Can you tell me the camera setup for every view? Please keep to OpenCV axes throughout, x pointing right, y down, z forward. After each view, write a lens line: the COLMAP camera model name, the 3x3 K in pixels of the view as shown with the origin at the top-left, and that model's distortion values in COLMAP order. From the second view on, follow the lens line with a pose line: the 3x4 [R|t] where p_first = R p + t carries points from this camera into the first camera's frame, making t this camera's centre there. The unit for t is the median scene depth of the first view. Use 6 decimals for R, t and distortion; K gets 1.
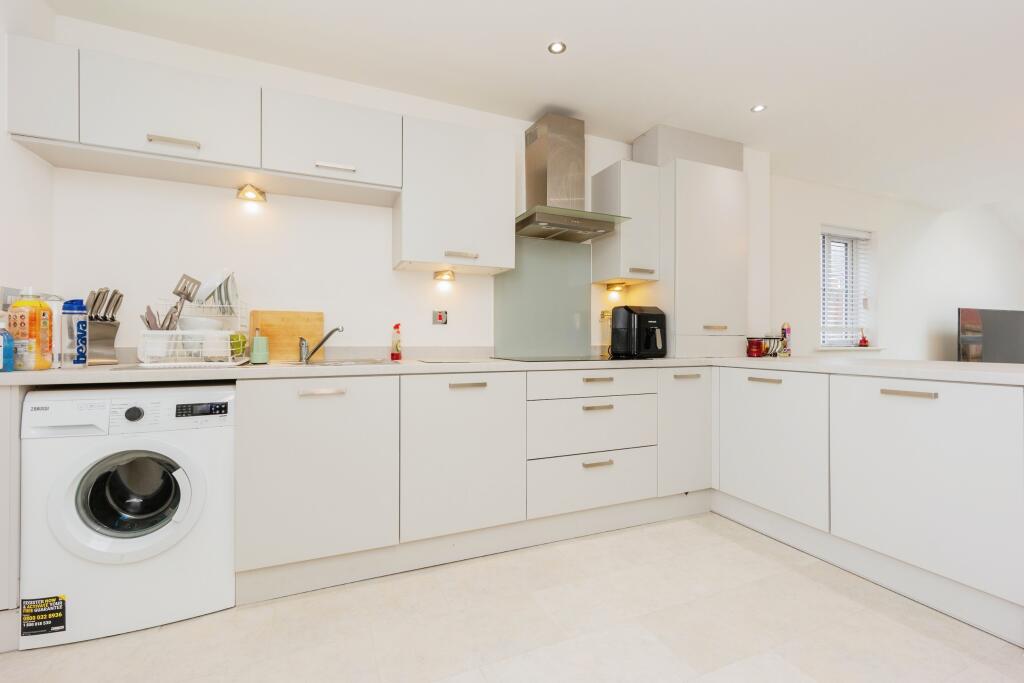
lens RADIAL K [[447.6, 0, 512.4], [0, 447.6, 340.1], [0, 0, 1]] dist [0.001029, 0.000193]
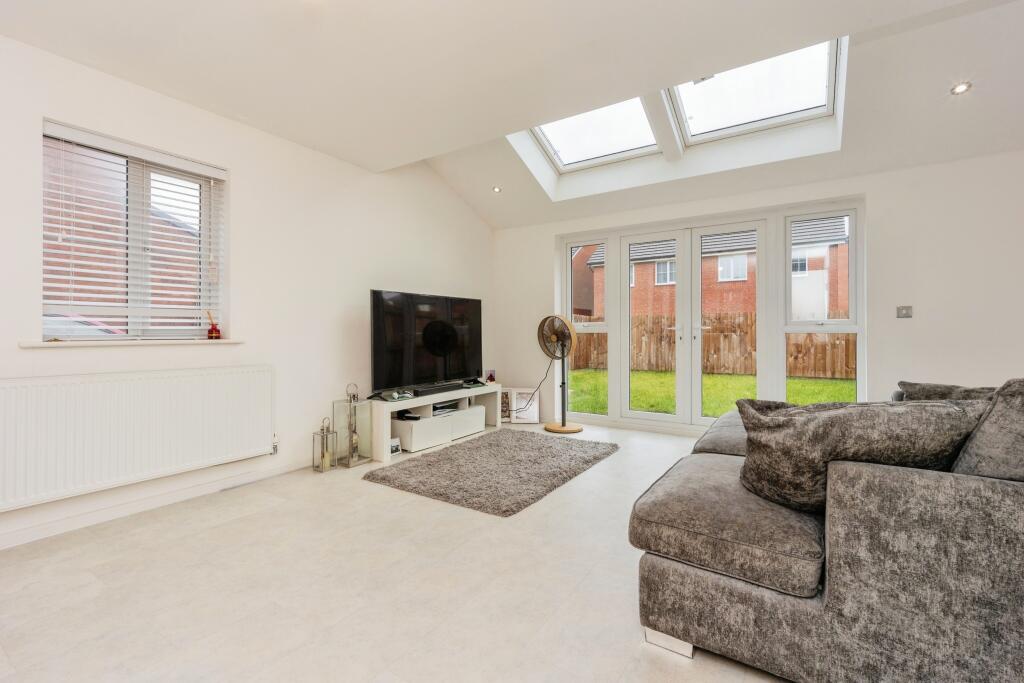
lens RADIAL K [[447.6, 0, 512.8], [0, 447.6, 335.1], [0, 0, 1]] dist [0.001029, 0.000193]
pose [[0.841503, -0.003051, 0.540244, 0.799458], [0.001791, 0.999994, 0.002857, 0.008019], [-0.540250, -0.001437, 0.841504, 0.198026]]
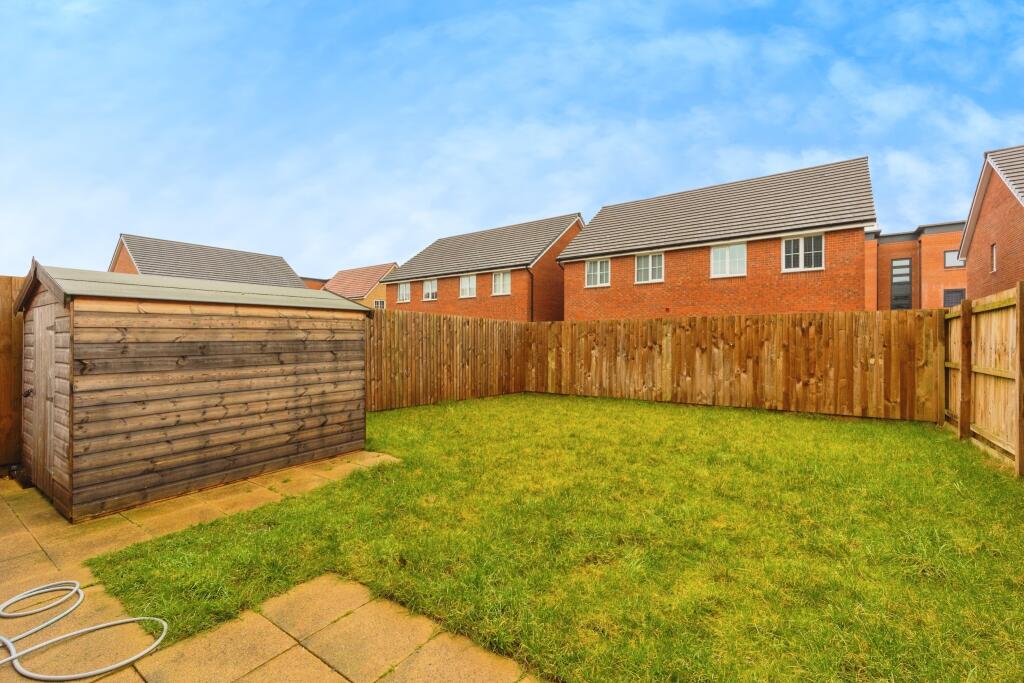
lens RADIAL K [[447.6, 0, 511.1], [0, 447.6, 343.2], [0, 0, 1]] dist [0.001029, 0.000193]
pose [[0.855077, -0.008907, 0.518425, 1.278382], [0.005426, 0.999951, 0.008230, -0.010229], [-0.518473, -0.004224, 0.855083, 0.412963]]
